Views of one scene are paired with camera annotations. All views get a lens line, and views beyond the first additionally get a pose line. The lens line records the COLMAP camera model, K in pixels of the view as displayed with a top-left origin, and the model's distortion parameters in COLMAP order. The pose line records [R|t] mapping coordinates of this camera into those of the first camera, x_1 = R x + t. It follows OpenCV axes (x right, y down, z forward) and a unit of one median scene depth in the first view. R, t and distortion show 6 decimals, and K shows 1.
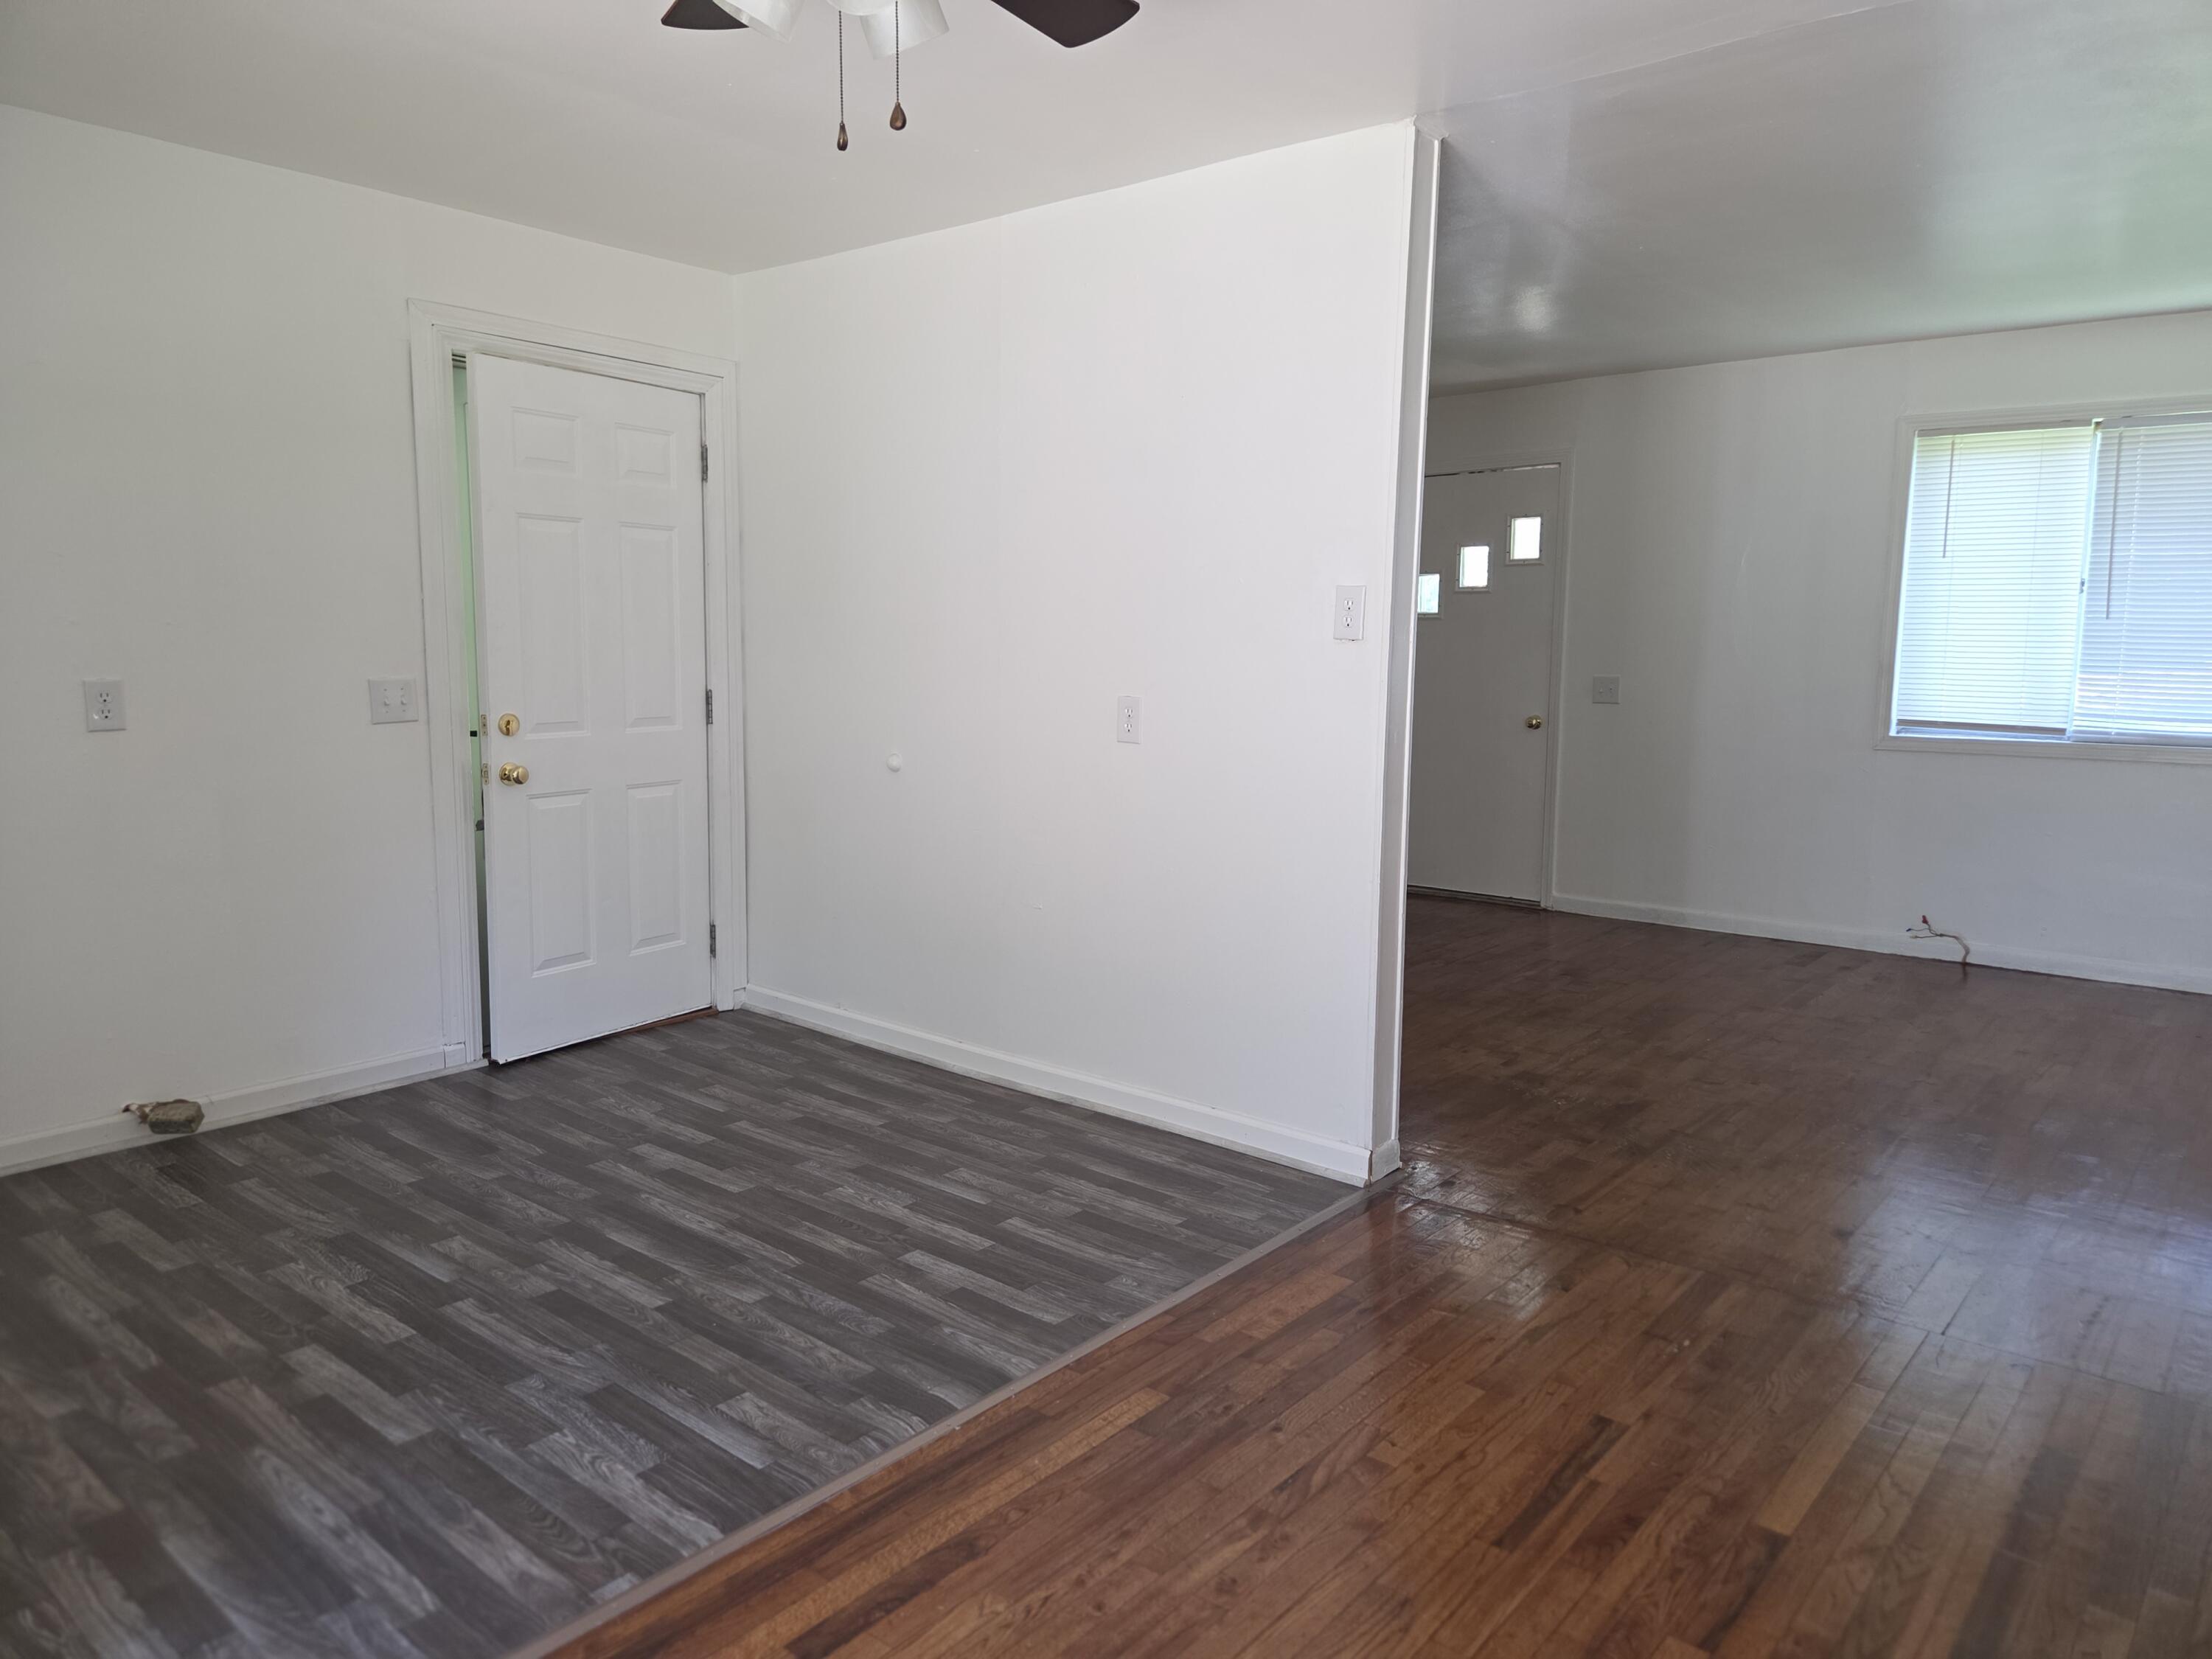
lens RADIAL K [[1484.3, 0, 1131.9], [0, 1484.3, 802.1], [0, 0, 1]] dist [0.053771, -0.018223]
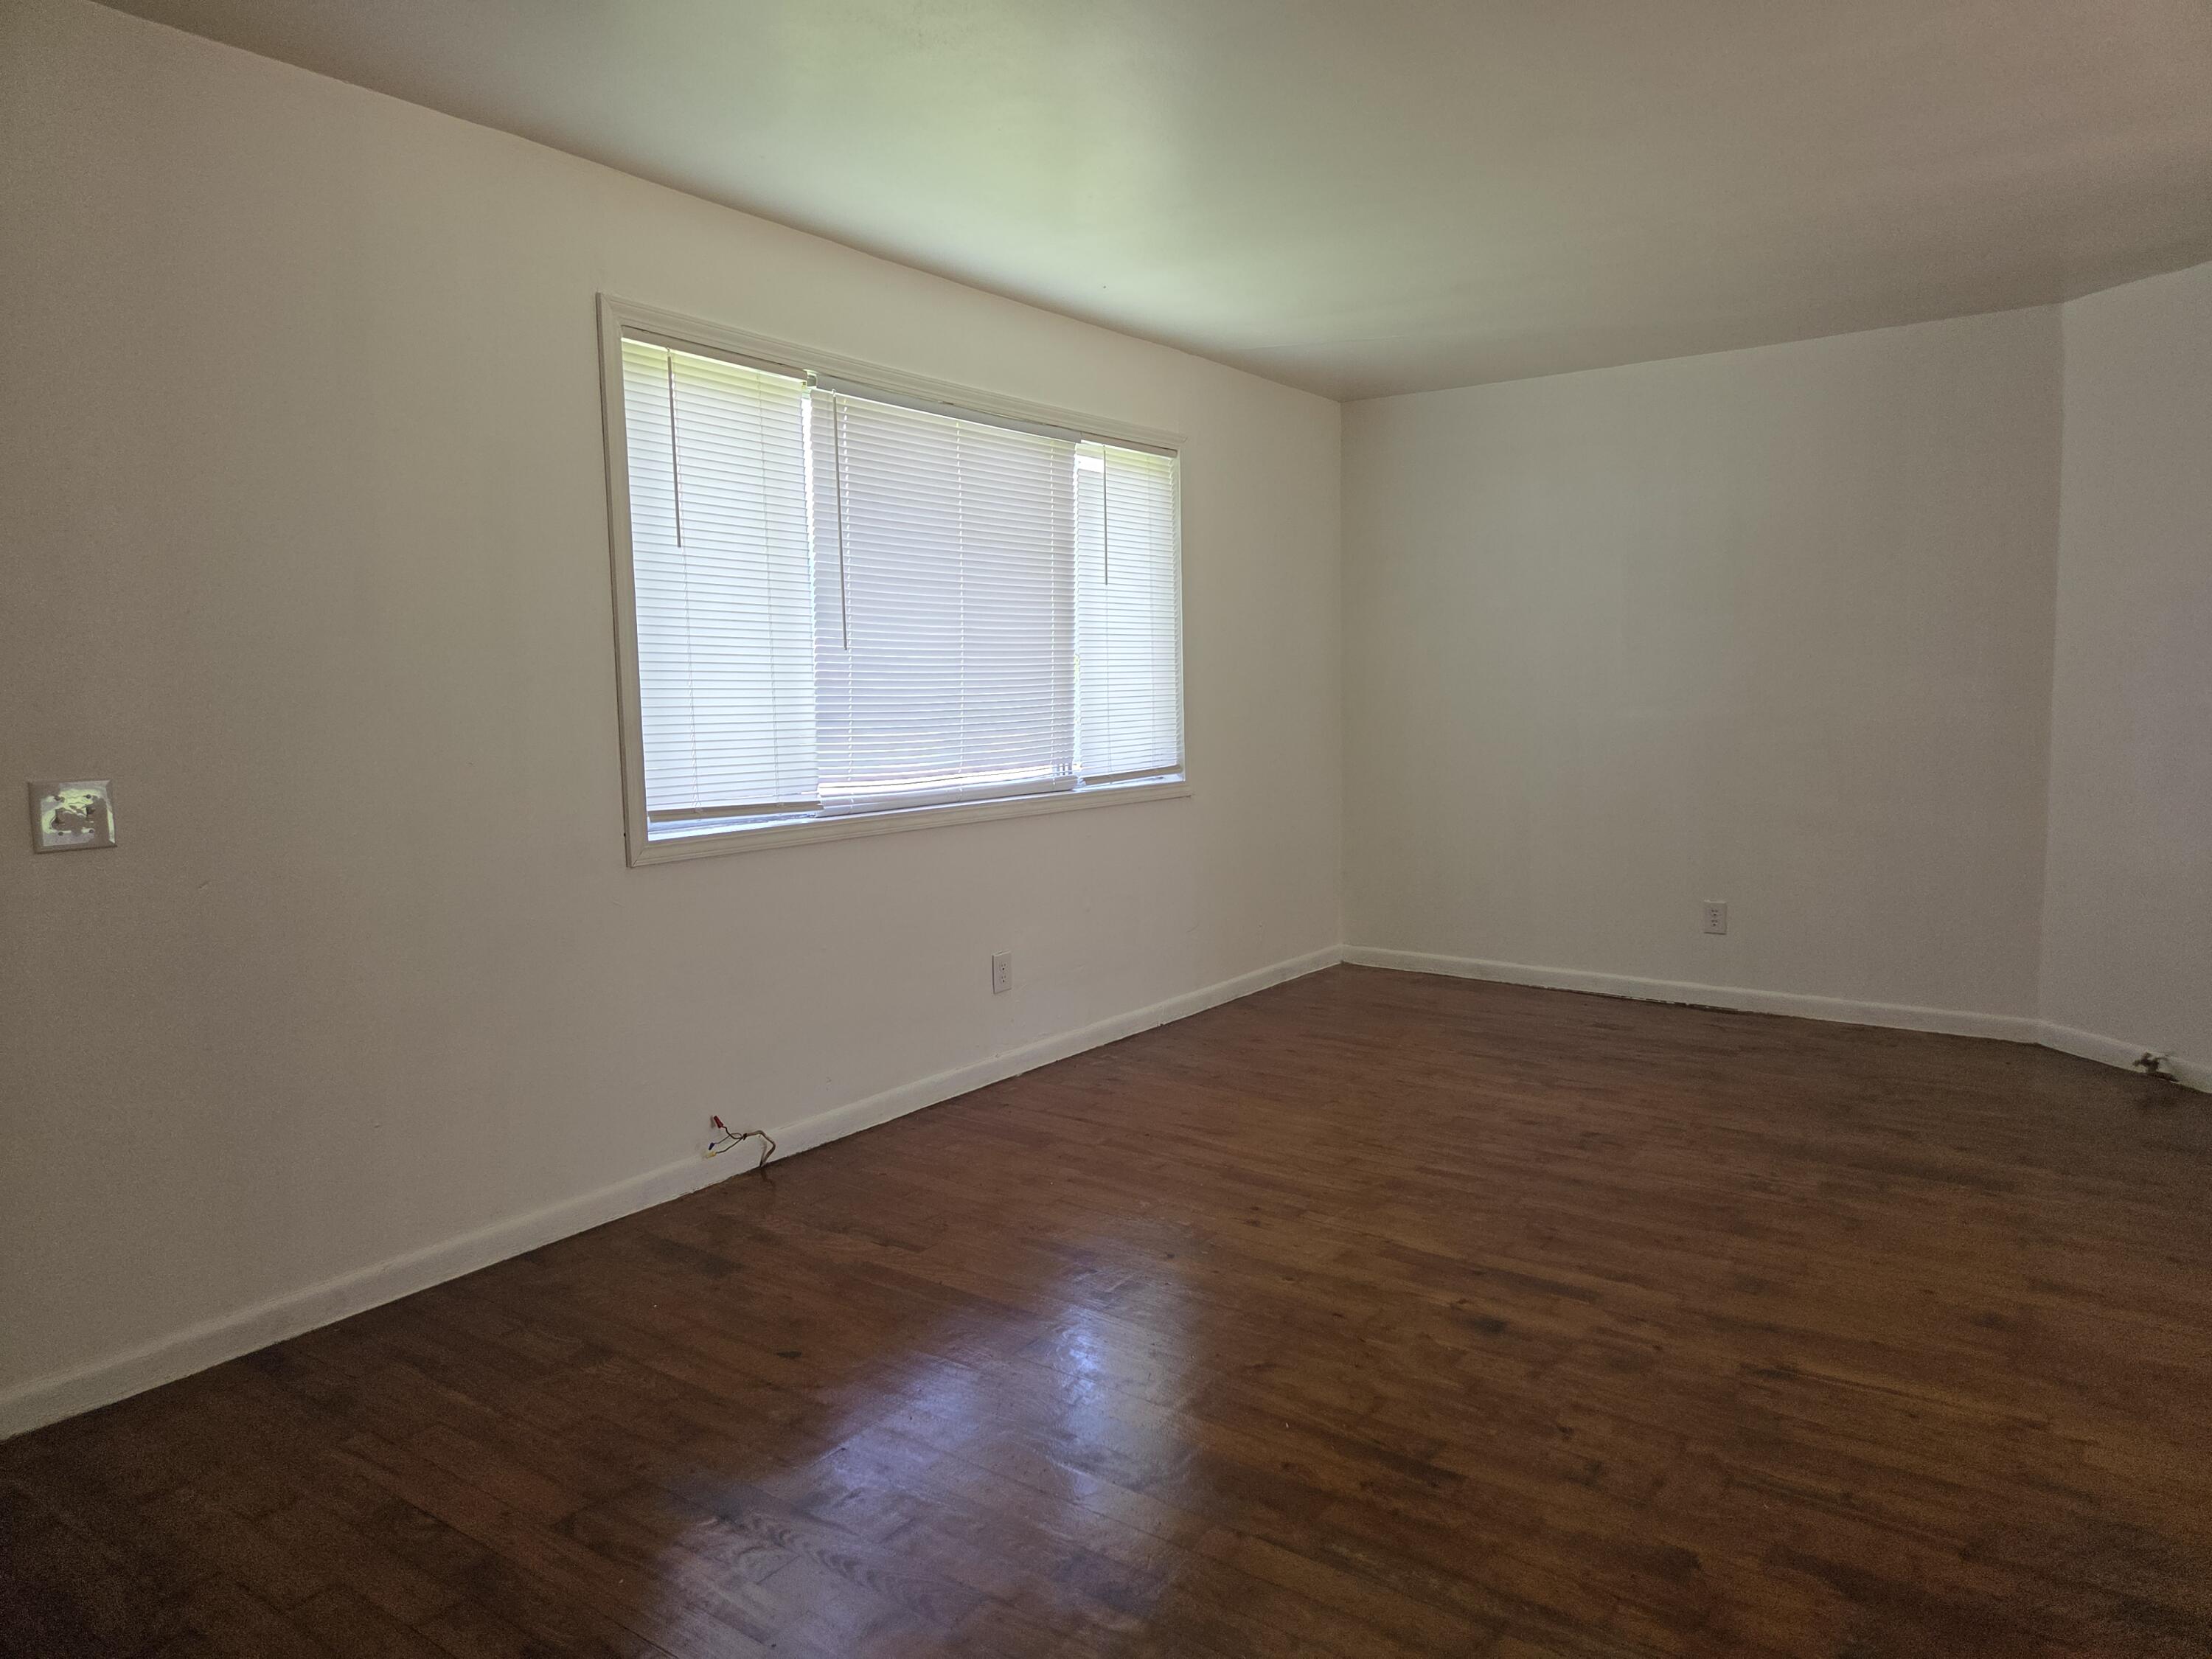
lens RADIAL K [[1484.3, 0, 1101.0], [0, 1484.3, 826.6], [0, 0, 1]] dist [0.053771, -0.018223]
pose [[-0.064932, -0.105678, 0.992278, -0.092441], [0.123287, 0.985909, 0.113068, -0.096324], [-0.990244, 0.129677, -0.050988, 0.868126]]
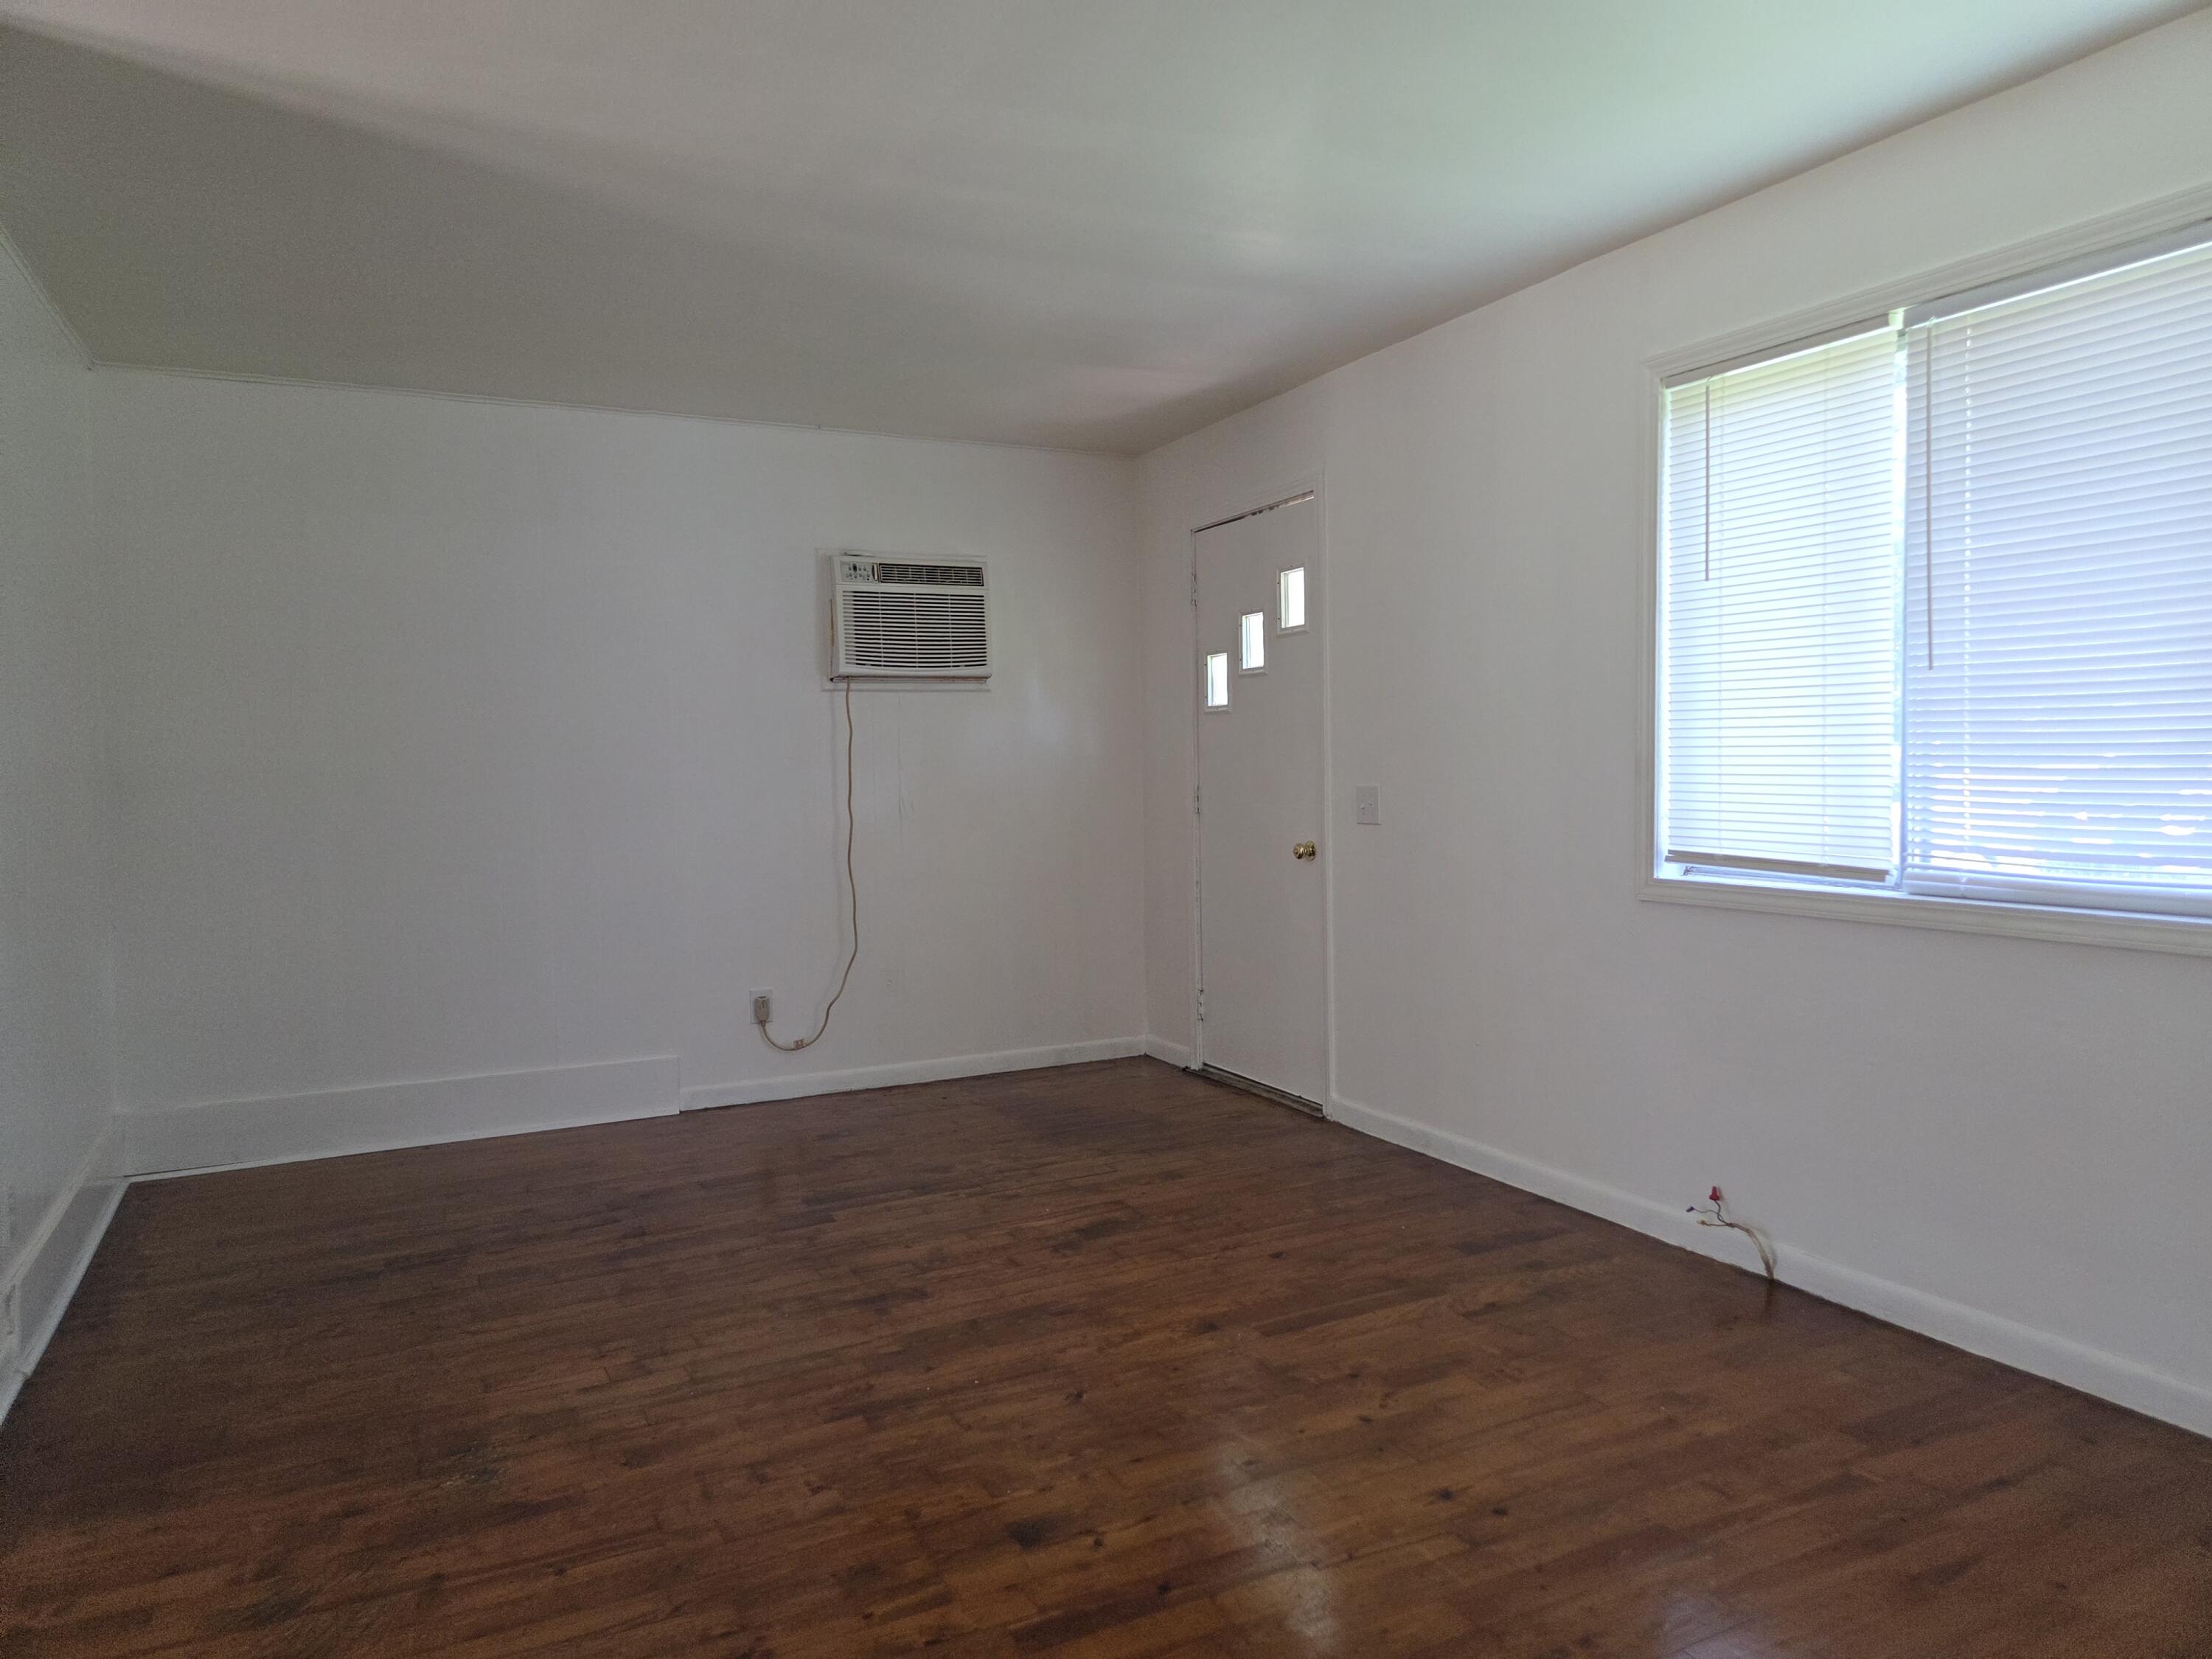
lens RADIAL K [[1484.3, 0, 1102.5], [0, 1484.3, 812.4], [0, 0, 1]] dist [0.053771, -0.018223]
pose [[0.910844, -0.012226, -0.412571, 0.559623], [-0.016548, 0.997676, -0.066099, -0.027692], [0.412420, 0.067033, 0.908524, 0.367660]]
